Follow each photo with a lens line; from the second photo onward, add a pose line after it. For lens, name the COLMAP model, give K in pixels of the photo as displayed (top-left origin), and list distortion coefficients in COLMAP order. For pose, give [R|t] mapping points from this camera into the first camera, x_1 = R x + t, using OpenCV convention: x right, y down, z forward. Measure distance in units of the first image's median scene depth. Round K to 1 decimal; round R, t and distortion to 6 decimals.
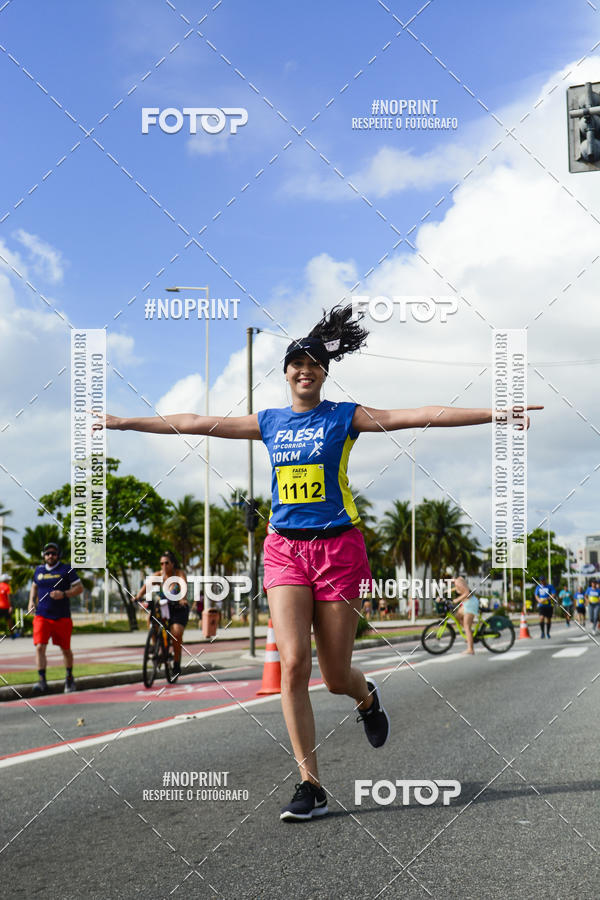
lens RADIAL K [[3675.8, 0, 300.0], [0, 3675.8, 450.0], [0, 0, 1]] dist [1.731885, 3.752800]
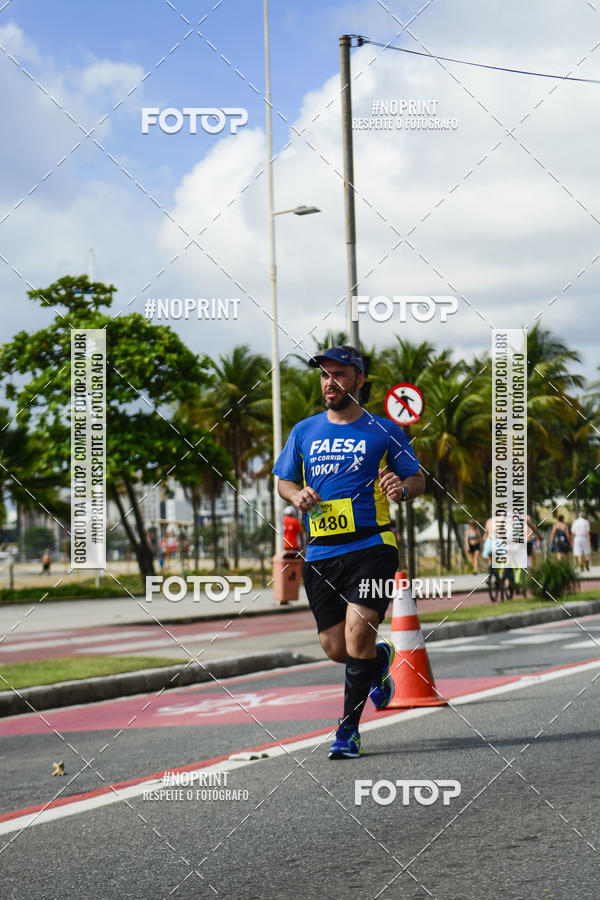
lens RADIAL K [[5675.6, 0, 300.0], [0, 5675.6, 450.0], [0, 0, 1]] dist [2.158166, -1.419005]
pose [[0.999441, -0.026353, -0.020593, -0.004267], [0.027167, 0.998817, 0.040326, -0.006483], [0.019506, -0.040863, 0.998974, 0.147377]]
